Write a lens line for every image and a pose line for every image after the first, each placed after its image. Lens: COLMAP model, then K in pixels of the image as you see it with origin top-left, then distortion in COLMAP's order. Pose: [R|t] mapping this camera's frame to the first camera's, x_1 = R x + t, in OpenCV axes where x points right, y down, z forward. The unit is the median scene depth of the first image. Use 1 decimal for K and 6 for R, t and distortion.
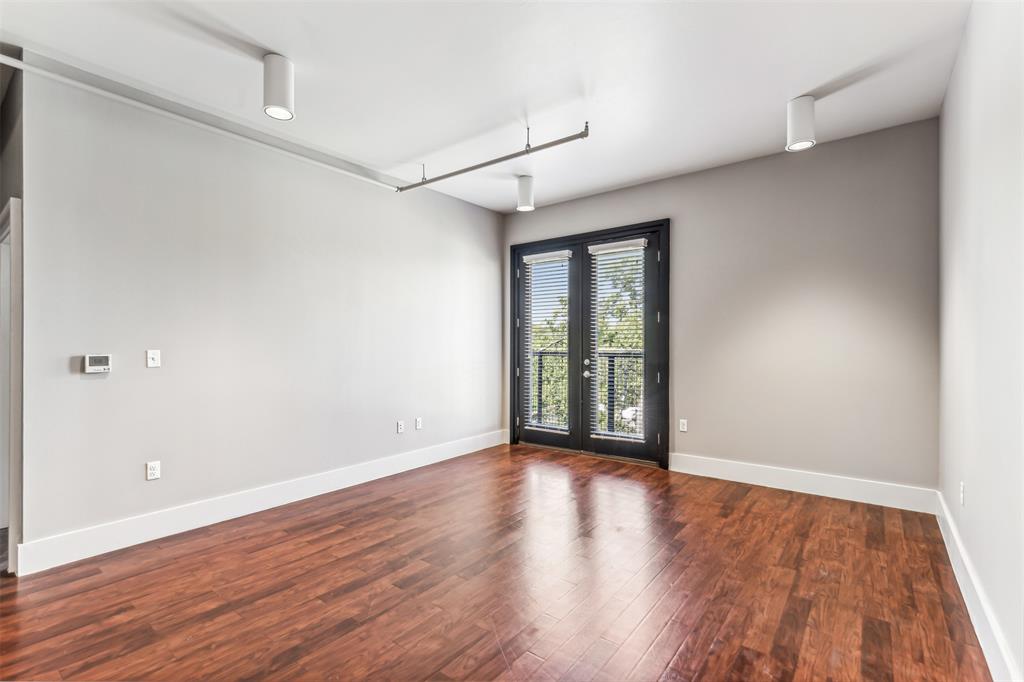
lens RADIAL K [[466.5, 0, 513.2], [0, 466.5, 345.7], [0, 0, 1]] dist [0.005025, -0.000415]
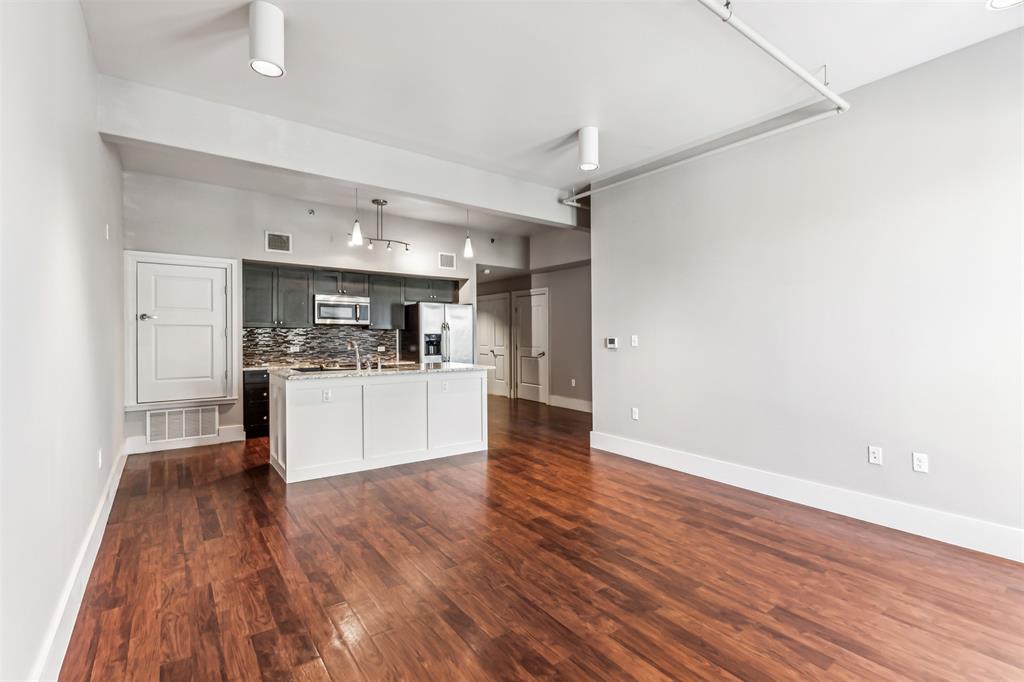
lens RADIAL K [[466.5, 0, 513.4], [0, 466.5, 333.9], [0, 0, 1]] dist [0.005025, -0.000415]
pose [[-0.279991, 0.003682, -0.959995, 0.792937], [0.002764, 0.999992, 0.003029, -0.001136], [0.959999, -0.001805, -0.279999, 1.018618]]
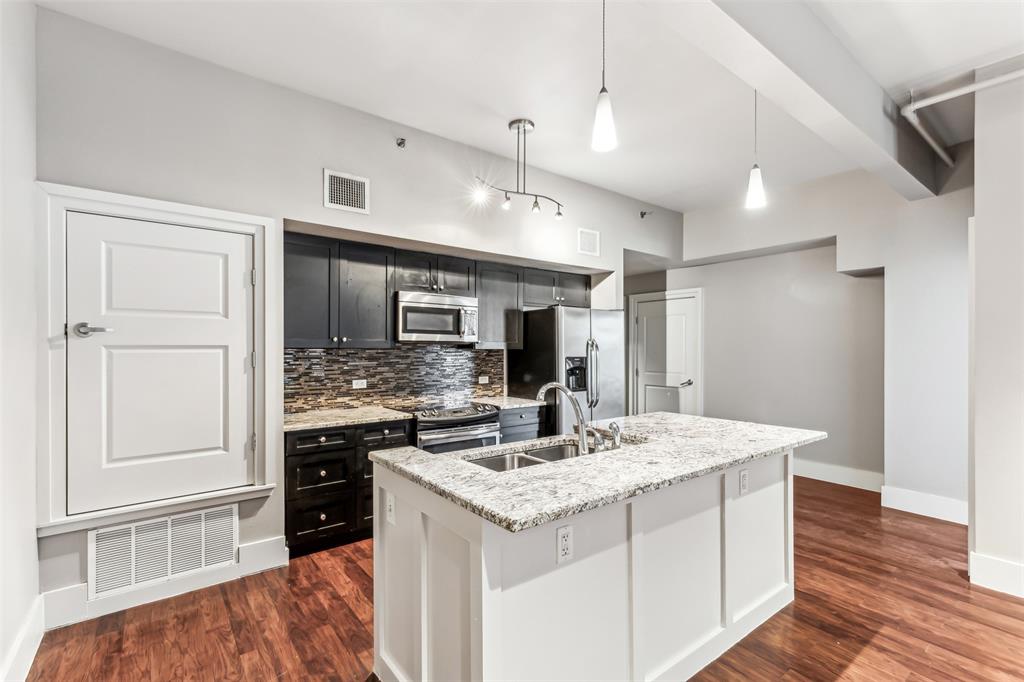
lens RADIAL K [[466.5, 0, 516.4], [0, 466.5, 346.4], [0, 0, 1]] dist [0.005025, -0.000415]
pose [[-0.260969, 0.002045, -0.965345, 0.168626], [0.002821, 0.999995, 0.001355, -0.028556], [0.965343, -0.002370, -0.260973, 0.242603]]
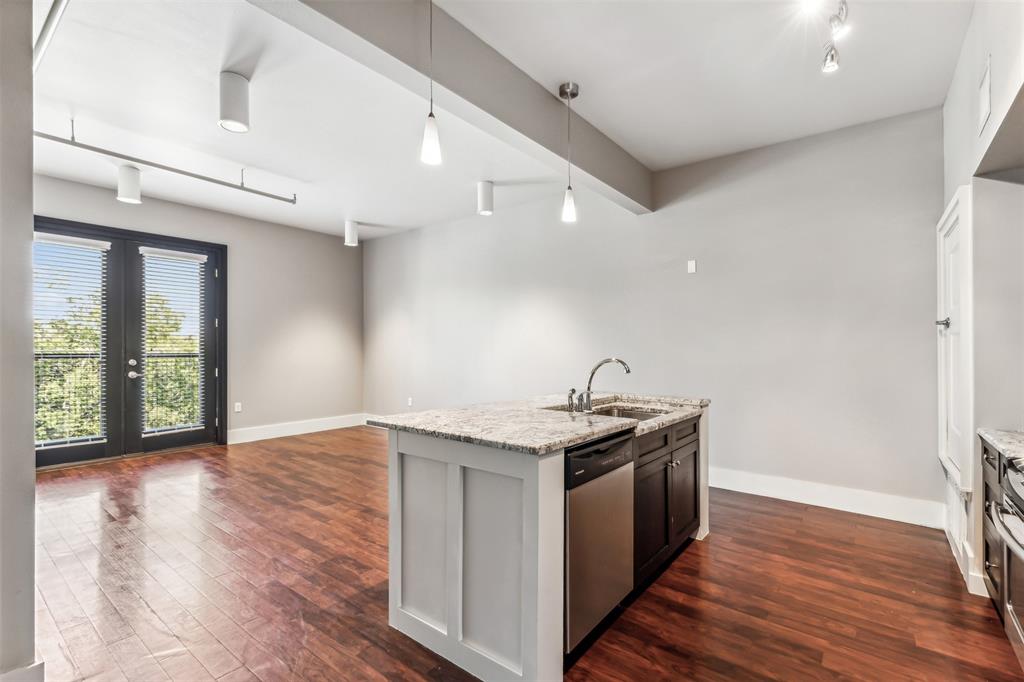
lens RADIAL K [[466.5, 0, 513.0], [0, 466.5, 346.7], [0, 0, 1]] dist [0.005025, -0.000415]
pose [[0.017144, 0.007948, 0.999821, -1.368972], [-0.005321, 0.999955, -0.007858, 0.009881], [-0.999839, -0.005186, 0.017185, 0.302338]]
